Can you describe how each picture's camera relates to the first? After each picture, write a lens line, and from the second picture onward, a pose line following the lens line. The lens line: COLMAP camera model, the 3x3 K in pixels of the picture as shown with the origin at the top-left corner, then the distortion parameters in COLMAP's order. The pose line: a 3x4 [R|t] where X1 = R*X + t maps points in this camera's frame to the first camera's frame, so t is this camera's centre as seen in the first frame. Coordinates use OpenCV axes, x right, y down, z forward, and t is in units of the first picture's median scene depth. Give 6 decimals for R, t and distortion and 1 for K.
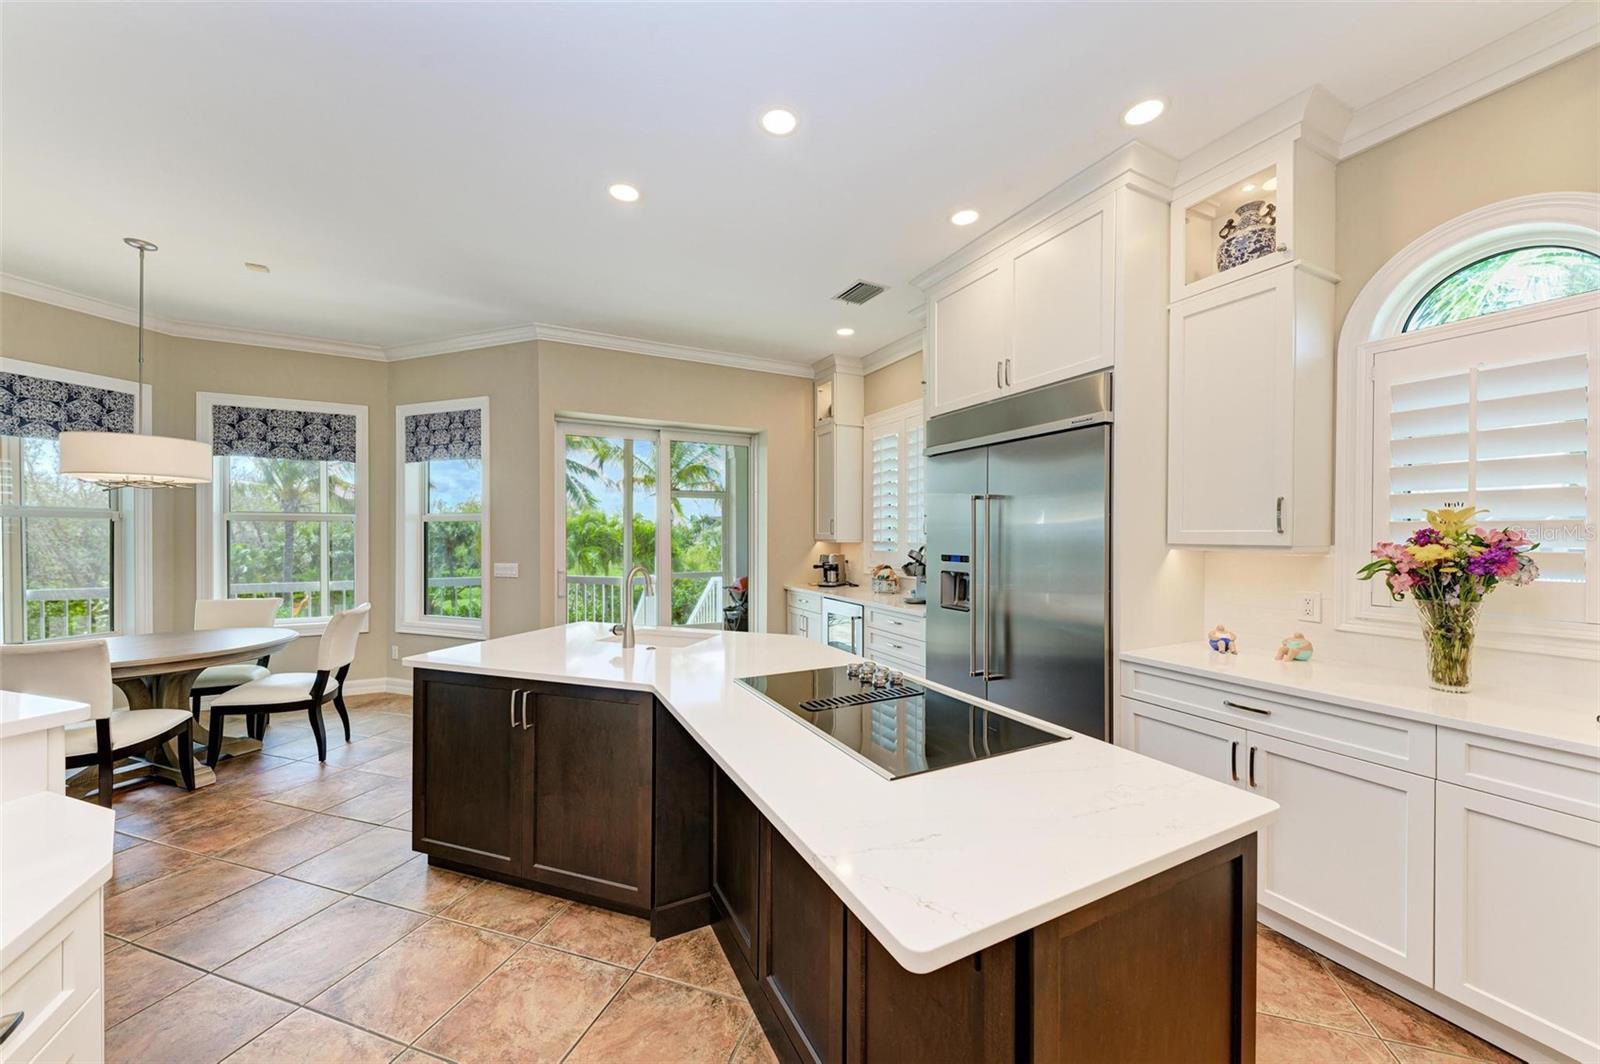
lens RADIAL K [[566.9, 0, 802.0], [0, 566.9, 538.8], [0, 0, 1]] dist [0.024653, -0.009040]
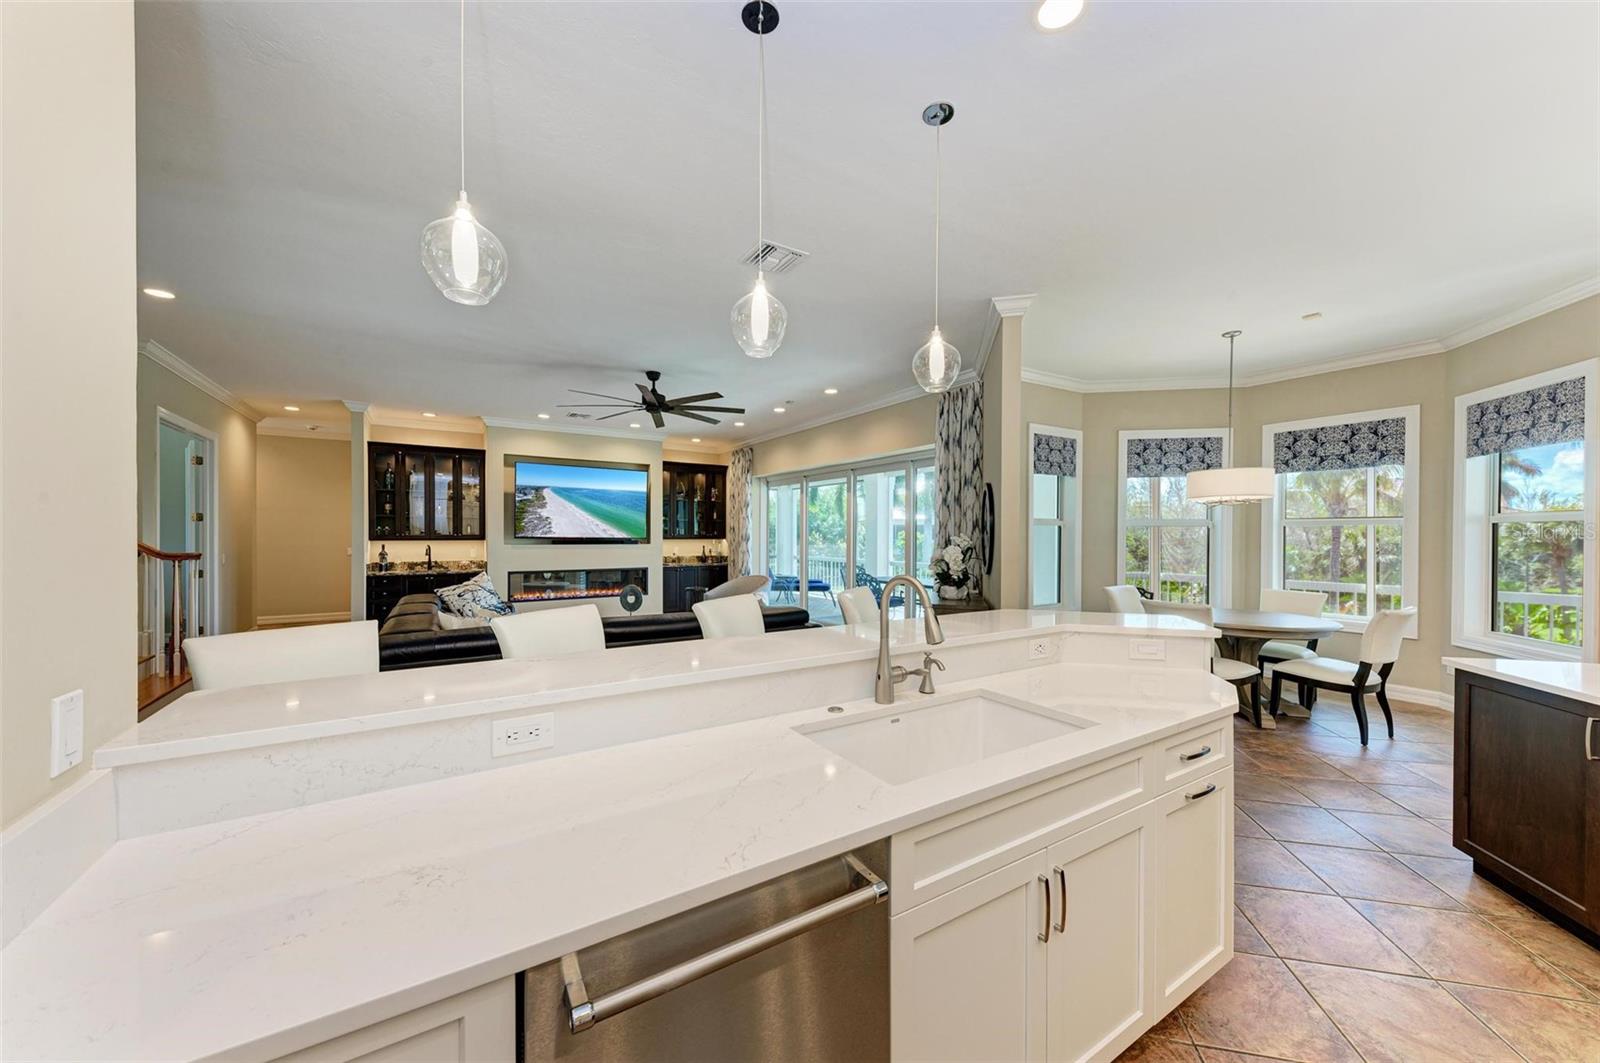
lens RADIAL K [[566.9, 0, 802.0], [0, 566.9, 538.3], [0, 0, 1]] dist [0.024653, -0.009040]
pose [[0.093296, 0.003295, -0.995633, 0.147775], [-0.009557, 0.999951, 0.002414, 0.000895], [0.995593, 0.009290, 0.093323, -0.162093]]
